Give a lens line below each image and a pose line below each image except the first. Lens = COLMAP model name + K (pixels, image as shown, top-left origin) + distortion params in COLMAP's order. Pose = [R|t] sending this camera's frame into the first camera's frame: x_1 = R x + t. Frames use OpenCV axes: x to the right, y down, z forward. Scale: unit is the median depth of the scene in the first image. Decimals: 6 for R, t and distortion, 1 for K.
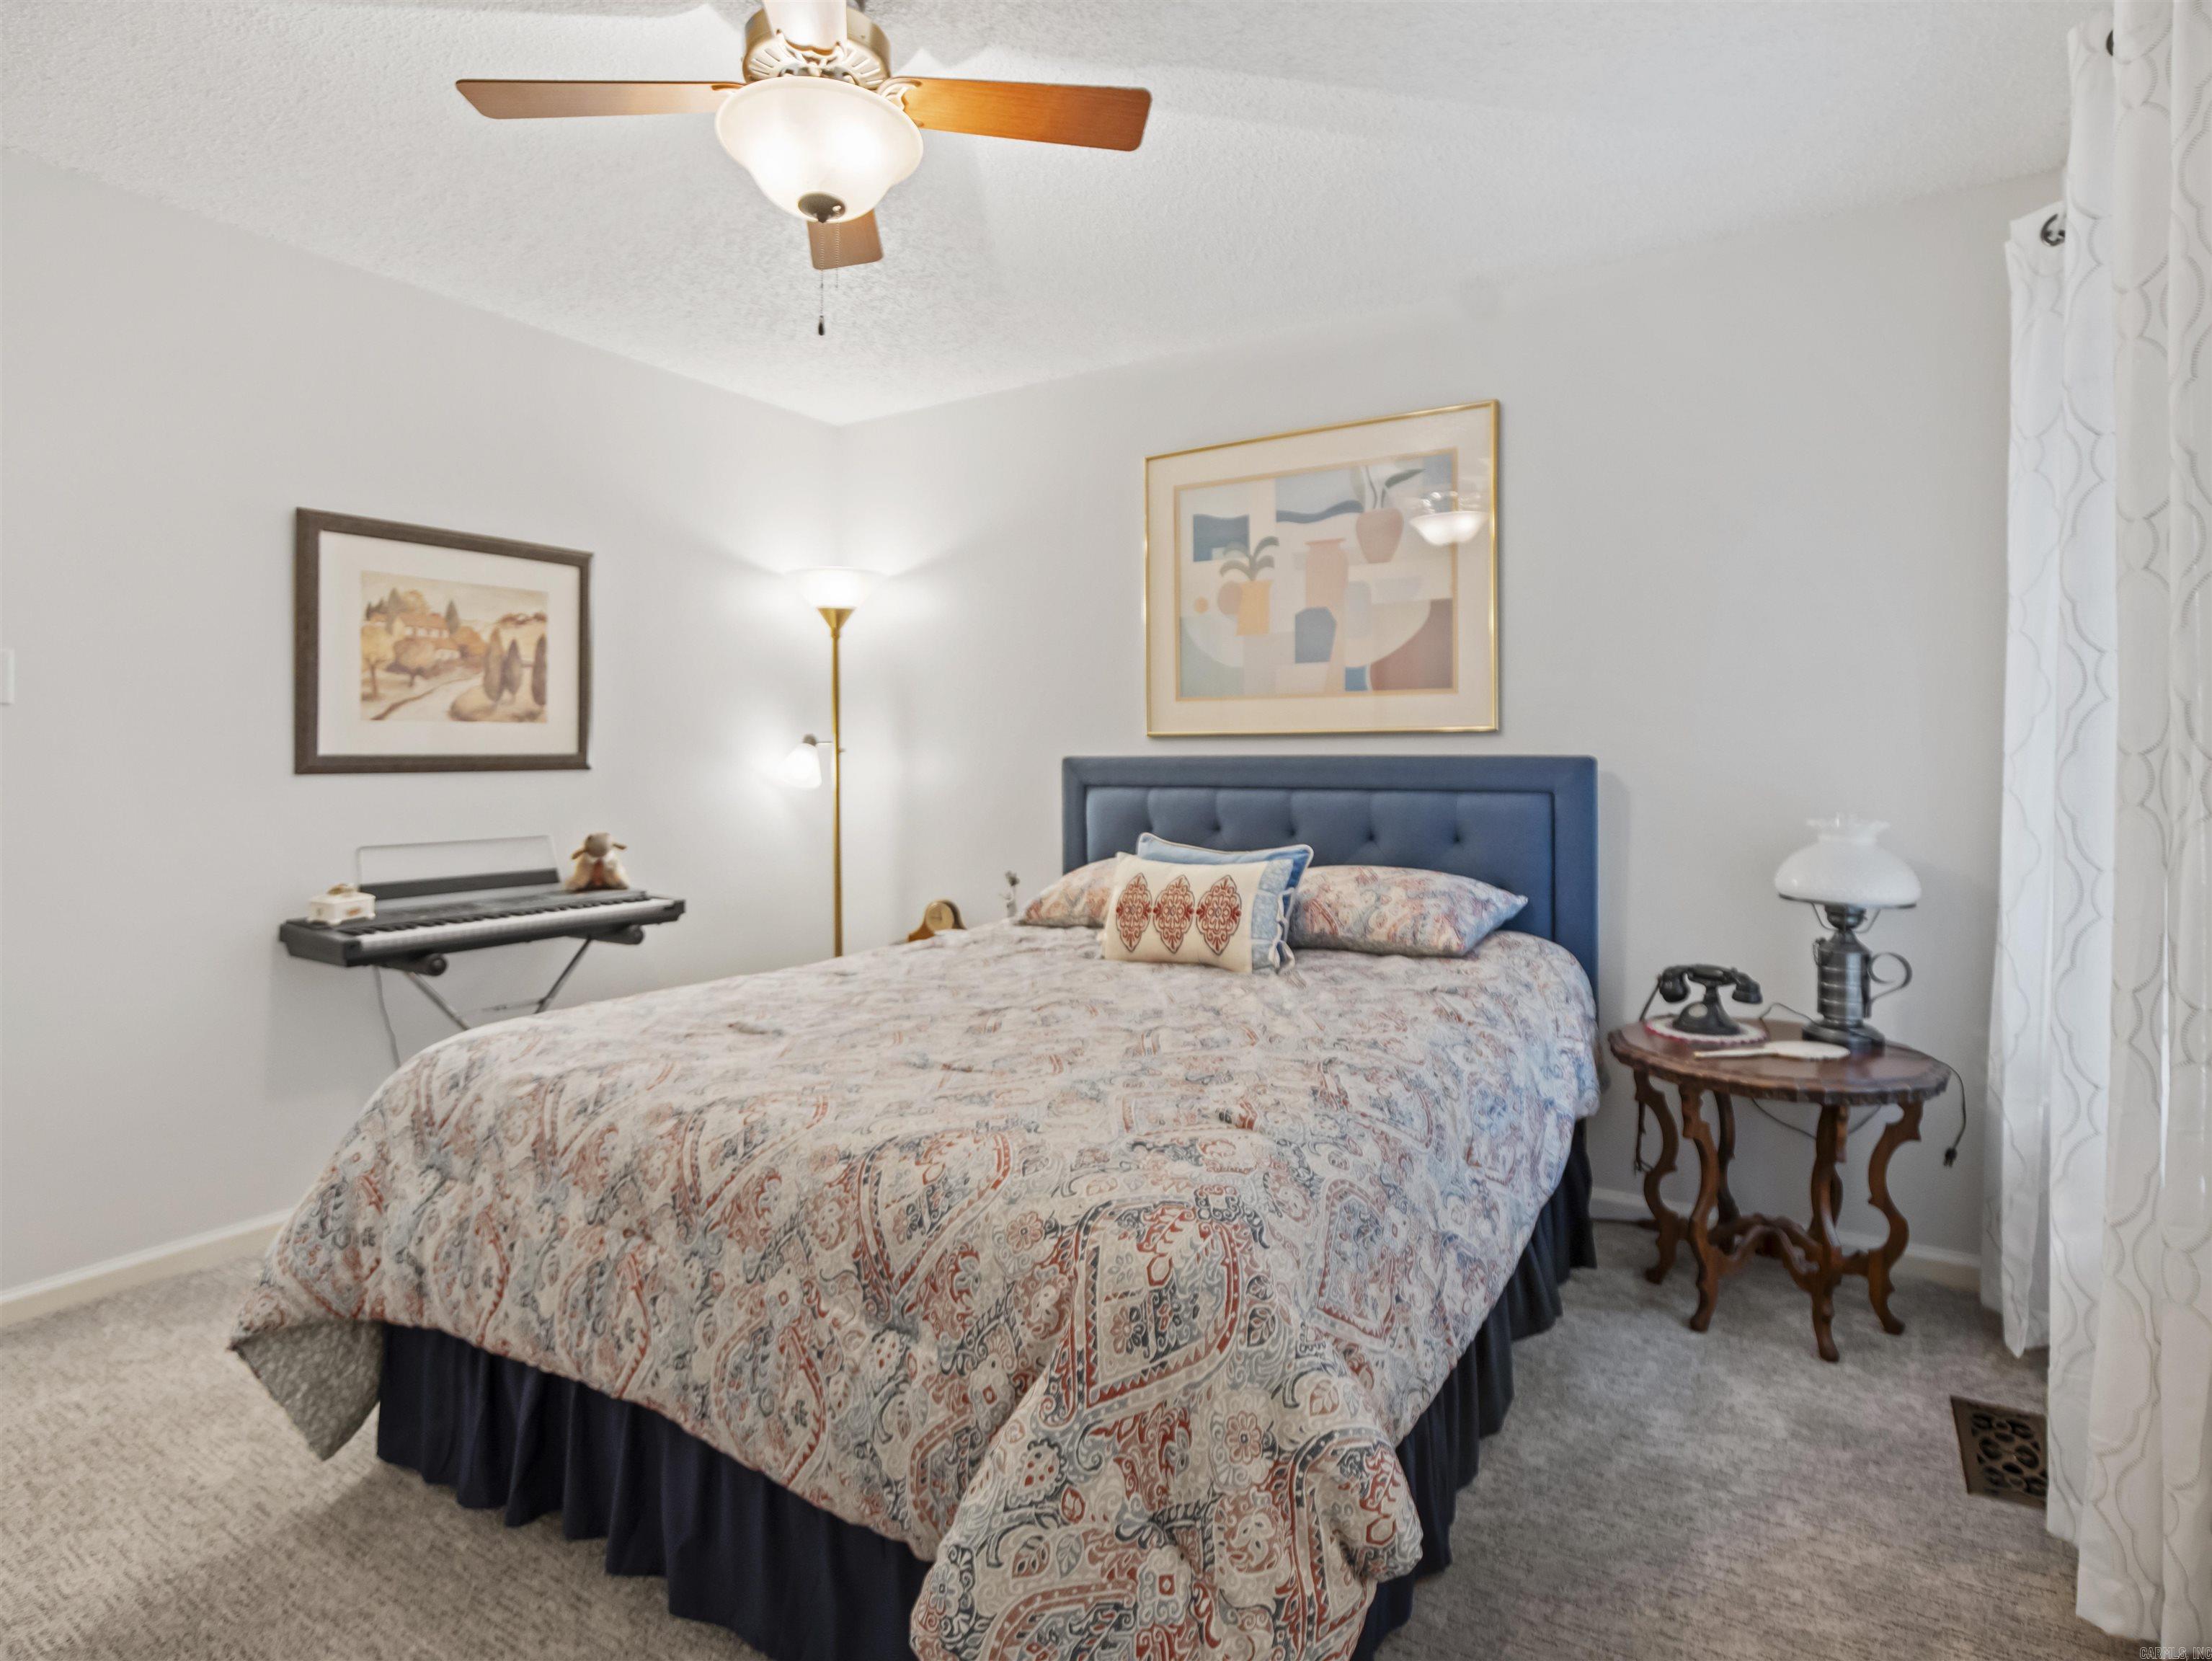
lens RADIAL K [[1130.7, 0, 1108.7], [0, 1130.7, 810.4], [0, 0, 1]] dist [-0.053715, 0.000519]
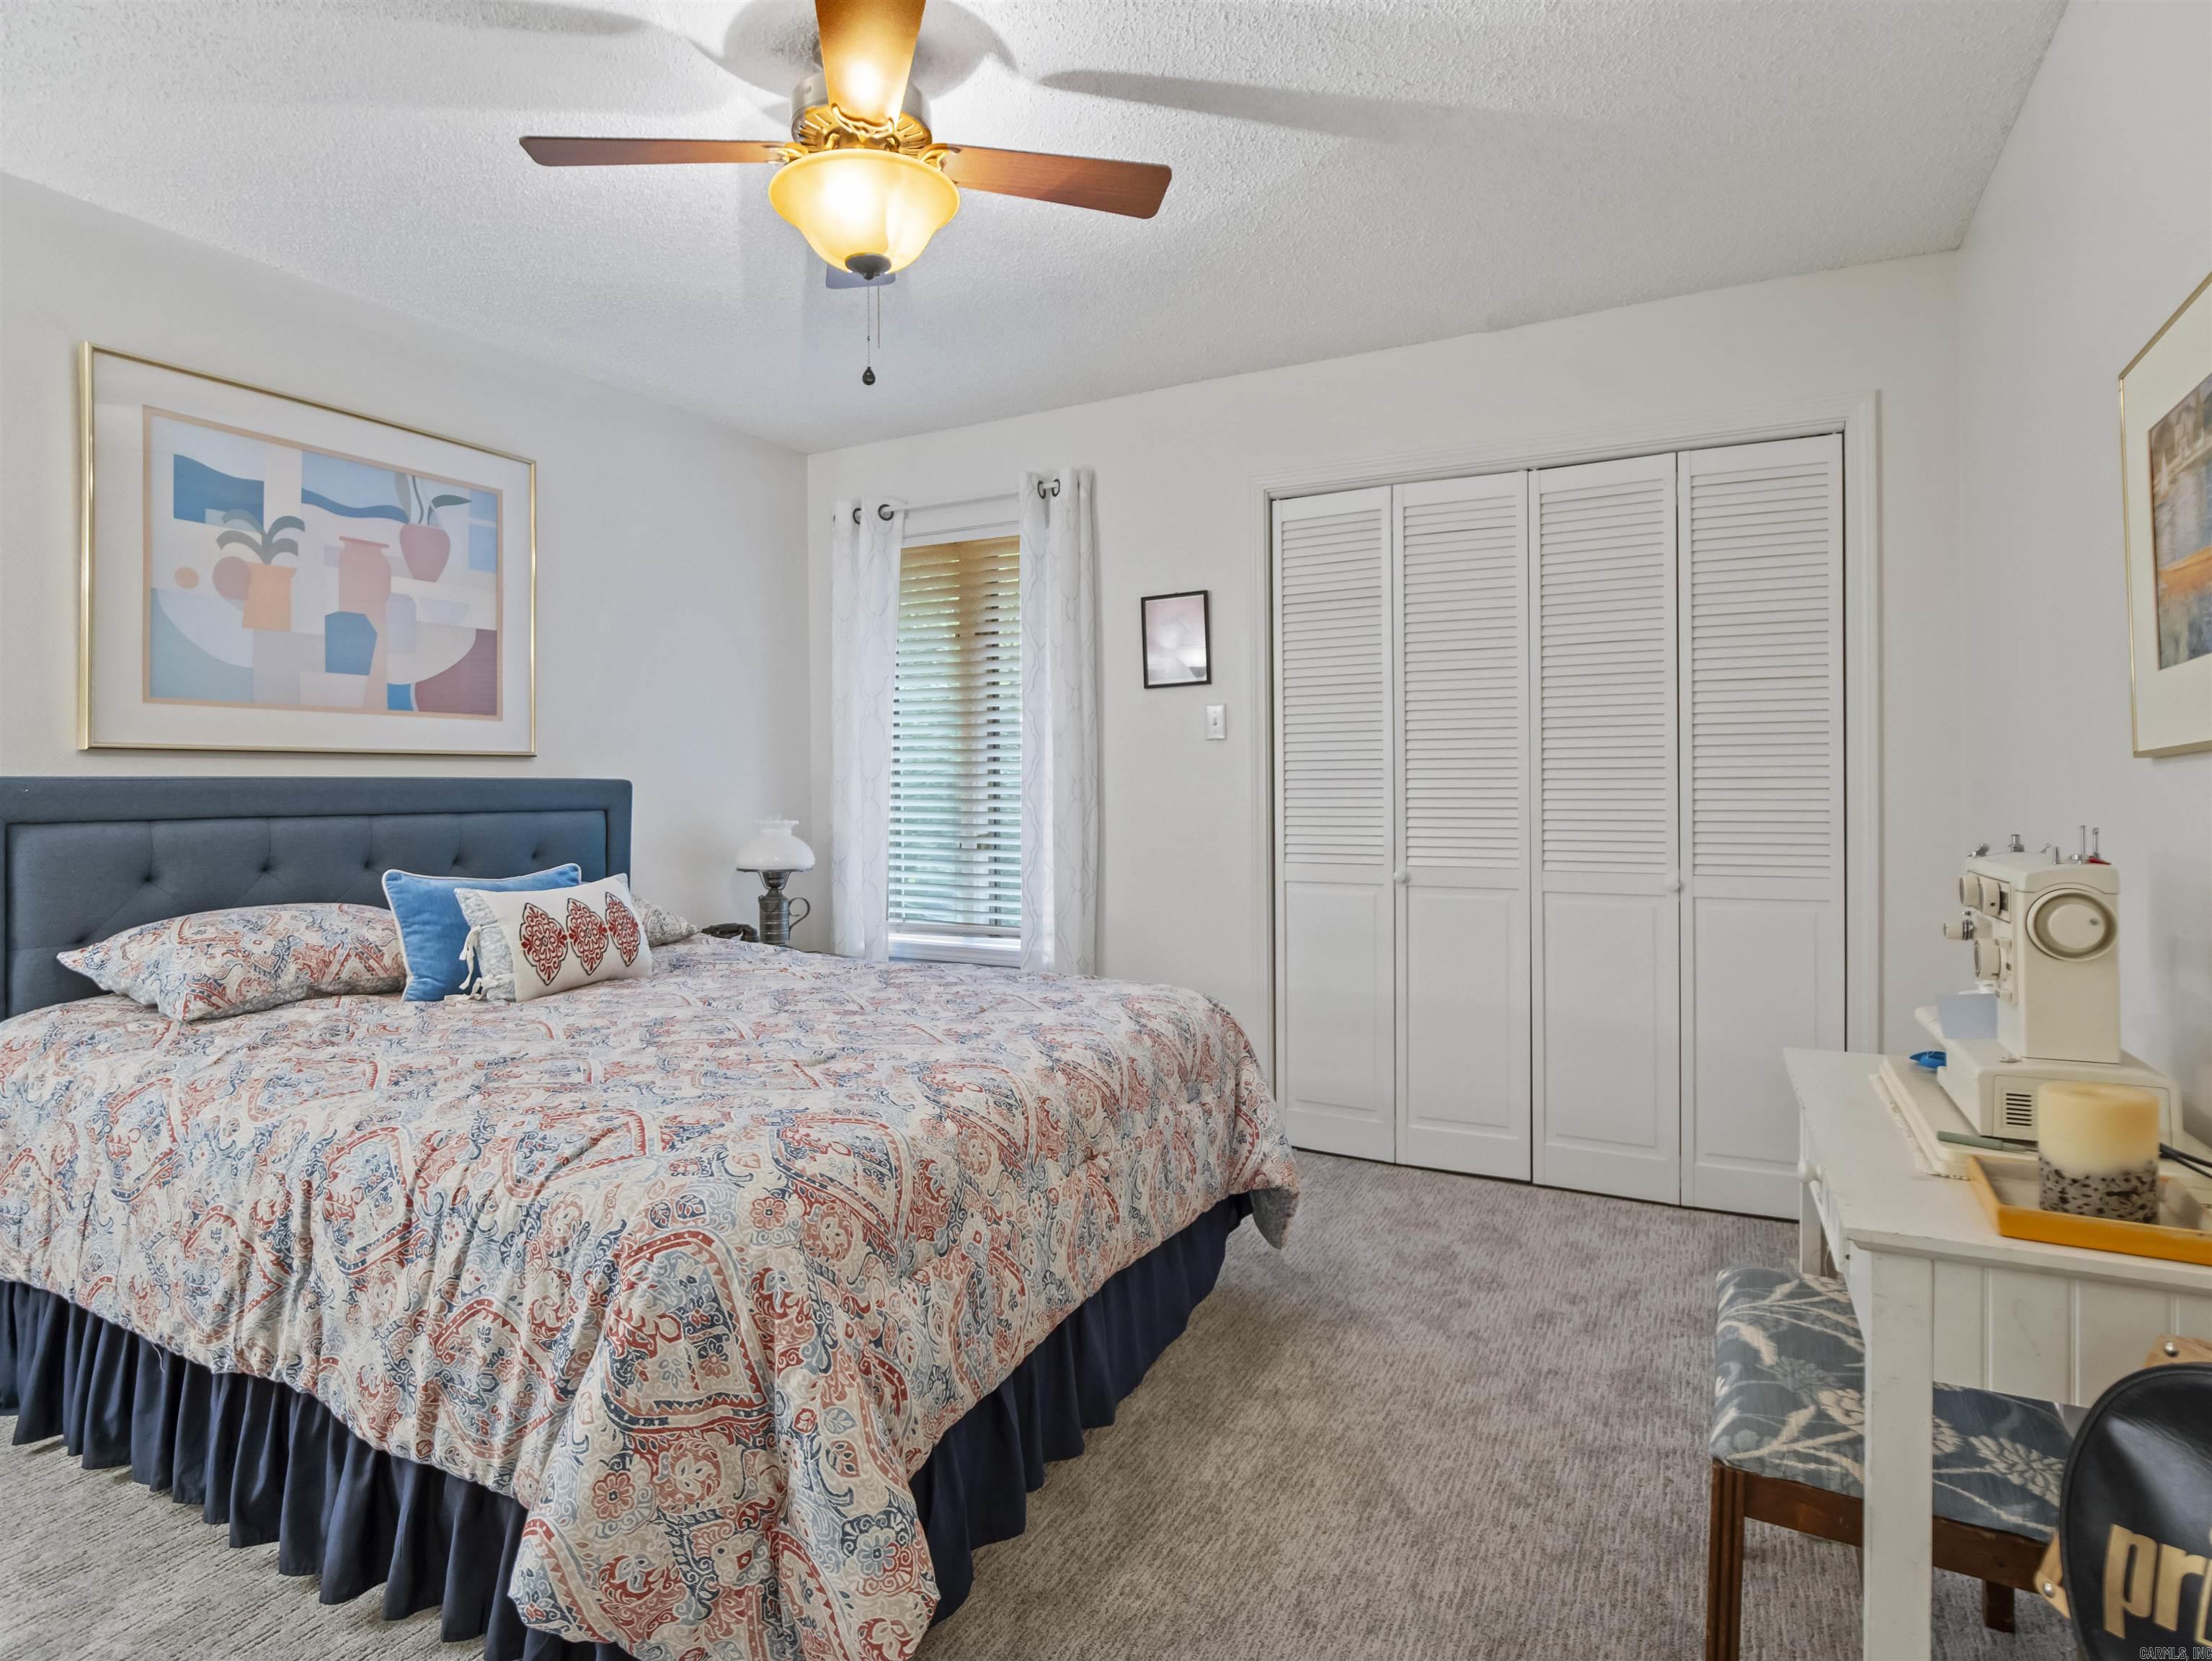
lens RADIAL K [[1163.8, 0, 1124.9], [0, 1163.8, 784.8], [0, 0, 1]] dist [-0.017147, 0.000667]
pose [[-0.089086, -0.001015, 0.996023, -0.791127], [0.051086, 0.998679, 0.005587, -0.017588], [-0.994713, 0.051381, -0.088916, 0.485389]]
